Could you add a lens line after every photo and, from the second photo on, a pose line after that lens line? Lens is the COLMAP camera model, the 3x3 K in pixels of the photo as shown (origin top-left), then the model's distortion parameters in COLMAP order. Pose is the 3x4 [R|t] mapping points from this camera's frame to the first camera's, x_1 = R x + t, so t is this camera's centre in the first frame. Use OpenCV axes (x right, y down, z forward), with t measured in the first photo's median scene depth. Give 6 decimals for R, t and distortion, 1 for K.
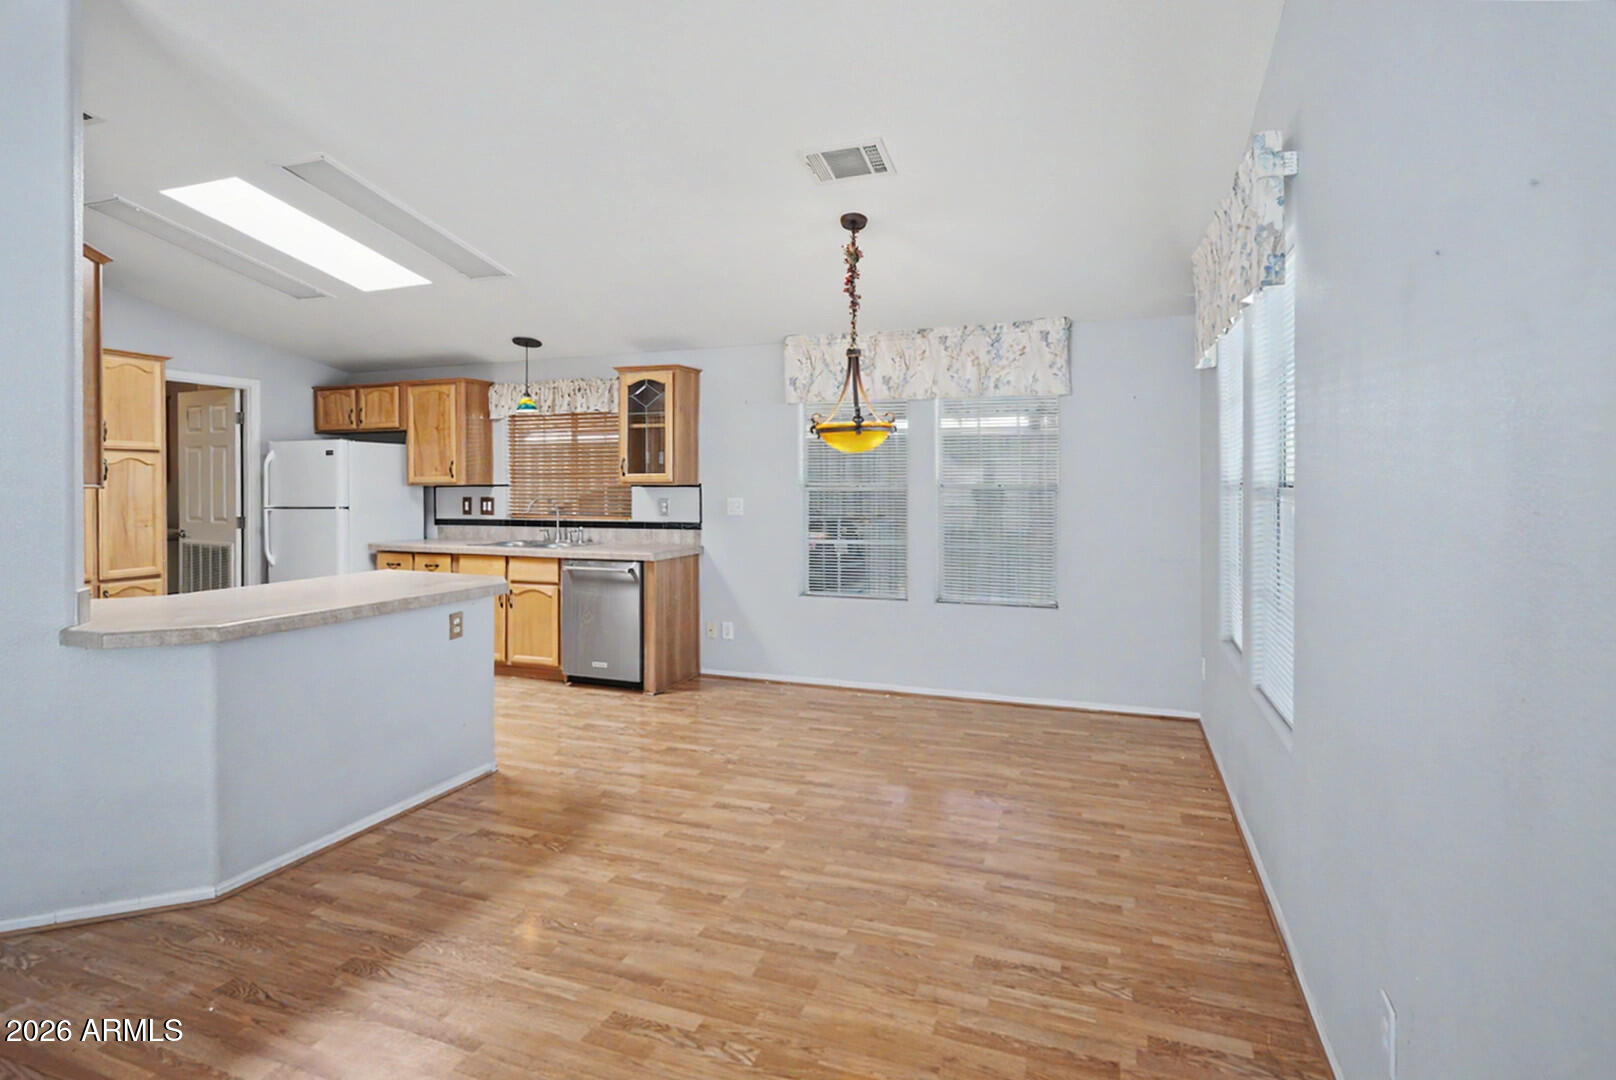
lens RADIAL K [[810.1, 0, 802.2], [0, 810.1, 492.4], [0, 0, 1]] dist [-0.002350, -0.000388]
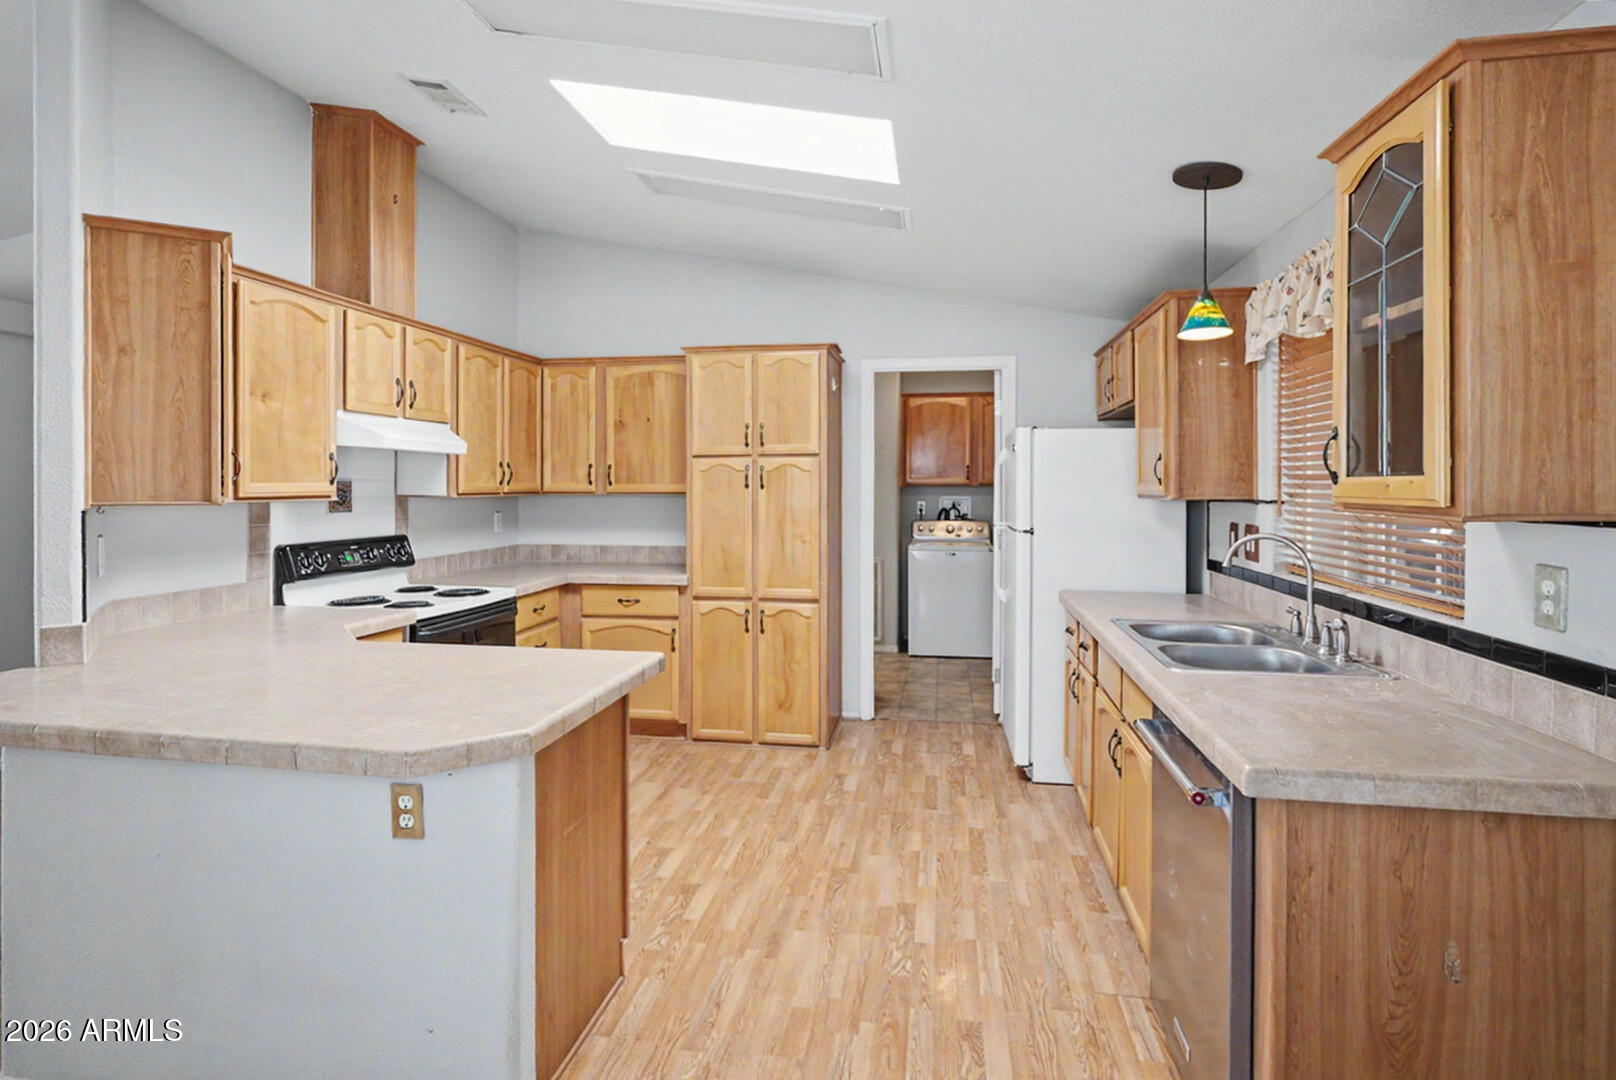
lens RADIAL K [[830.7, 0, 805.8], [0, 830.7, 483.6], [0, 0, 1]] dist [0.000425, 0.000087]
pose [[0.198525, 0.001767, -0.980094, 0.052976], [-0.011626, 0.999932, -0.000552, -0.016427], [0.980027, 0.011504, 0.198532, 0.668660]]
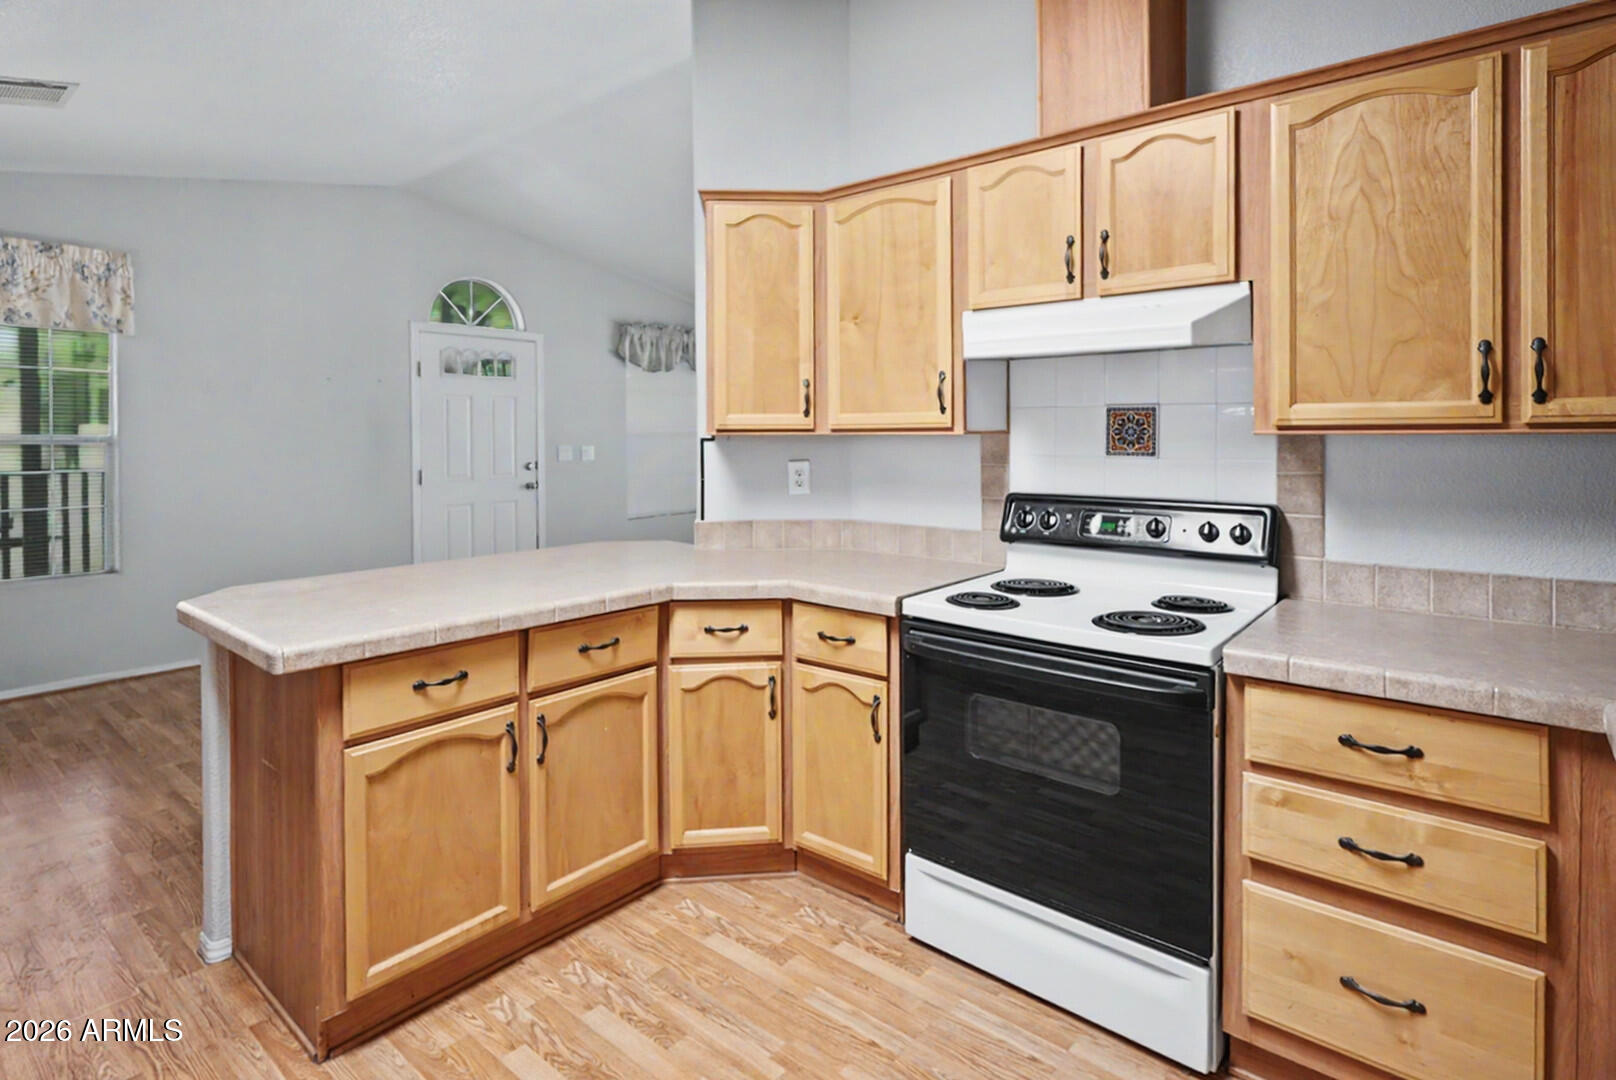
lens RADIAL K [[830.5, 0, 803.6], [0, 830.5, 432.3], [0, 0, 1]] dist [0.000400, 0.000056]
pose [[-0.942036, 0.006224, 0.335455, -0.606423], [0.016814, 0.999447, 0.028673, -0.016468], [-0.335091, 0.032652, -0.941620, 0.878373]]
